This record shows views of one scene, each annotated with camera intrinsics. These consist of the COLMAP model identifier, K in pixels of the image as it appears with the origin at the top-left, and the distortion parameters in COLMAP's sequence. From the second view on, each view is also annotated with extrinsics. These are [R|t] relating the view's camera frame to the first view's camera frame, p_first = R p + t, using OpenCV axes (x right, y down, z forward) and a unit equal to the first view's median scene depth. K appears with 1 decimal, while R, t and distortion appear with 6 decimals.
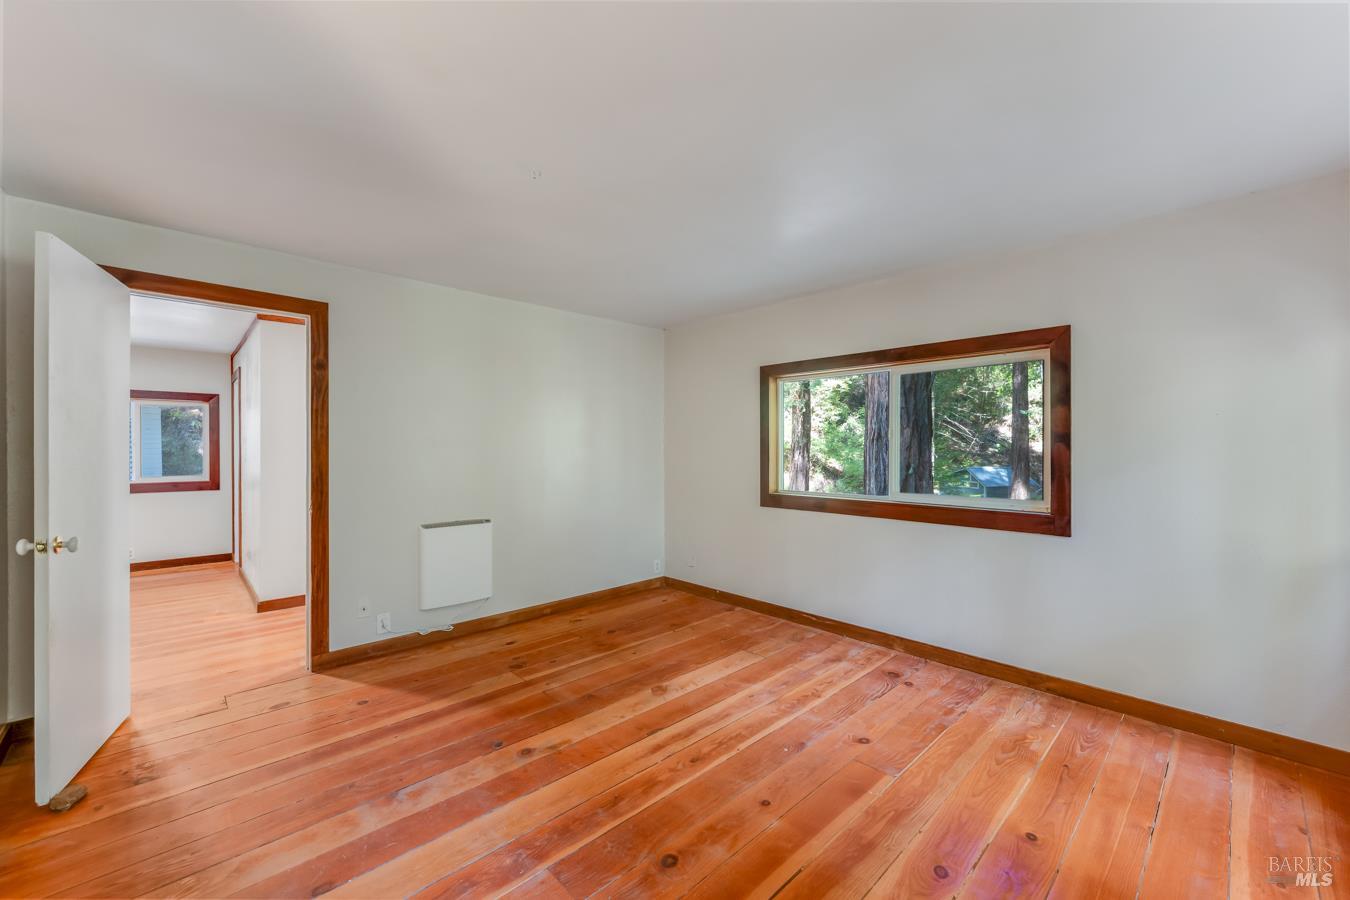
lens RADIAL K [[539.4, 0, 665.1], [0, 539.4, 449.5], [0, 0, 1]] dist [0.001882, 0.000825]
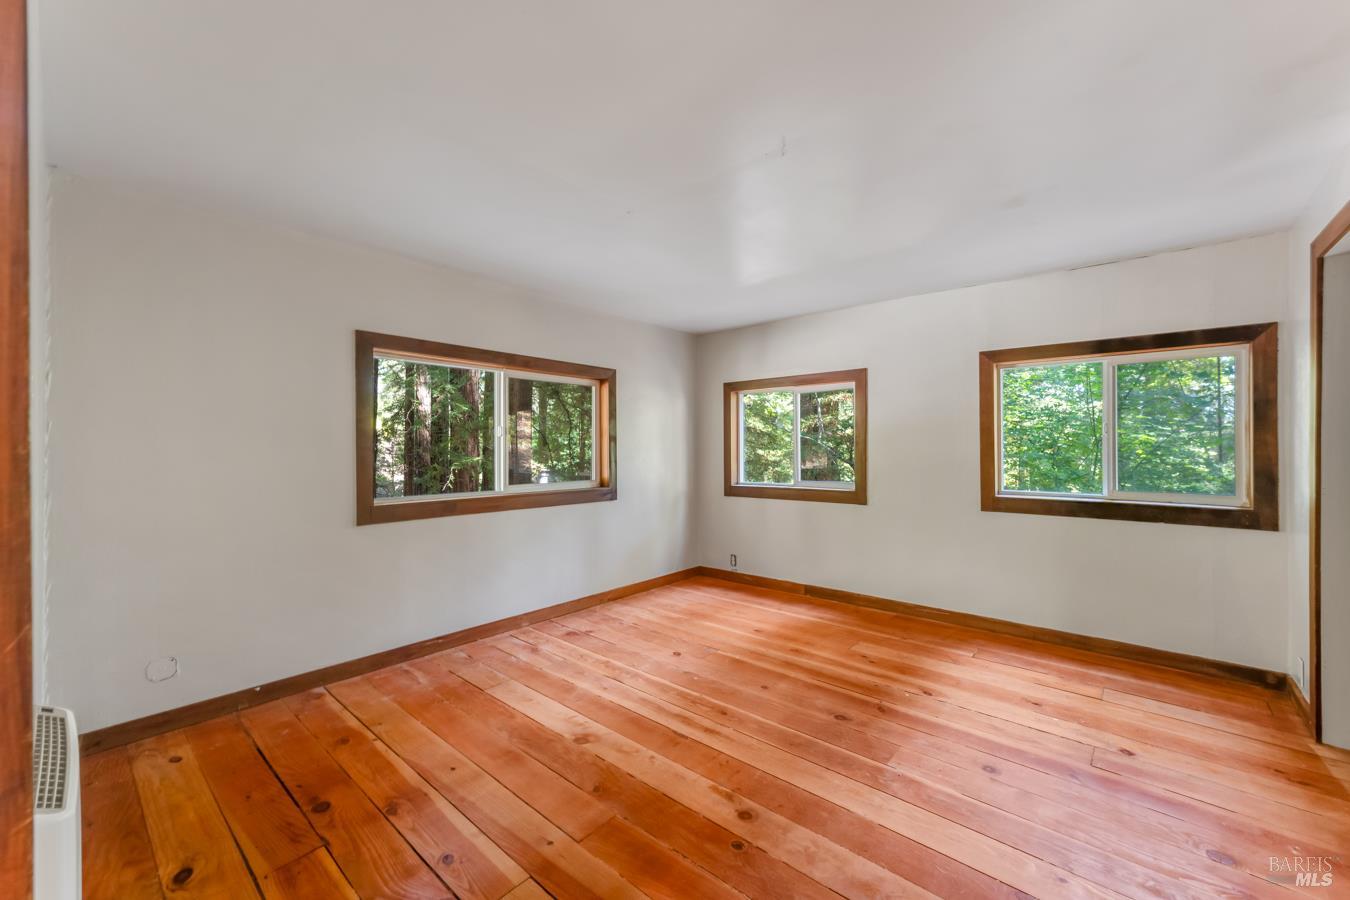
lens RADIAL K [[539.4, 0, 665.1], [0, 539.4, 449.5], [0, 0, 1]] dist [0.001882, 0.000825]
pose [[-0.102248, -0.003225, 0.994754, -0.895508], [0.005964, 0.999975, 0.003855, -0.001160], [-0.994741, 0.006326, -0.102226, 1.014076]]
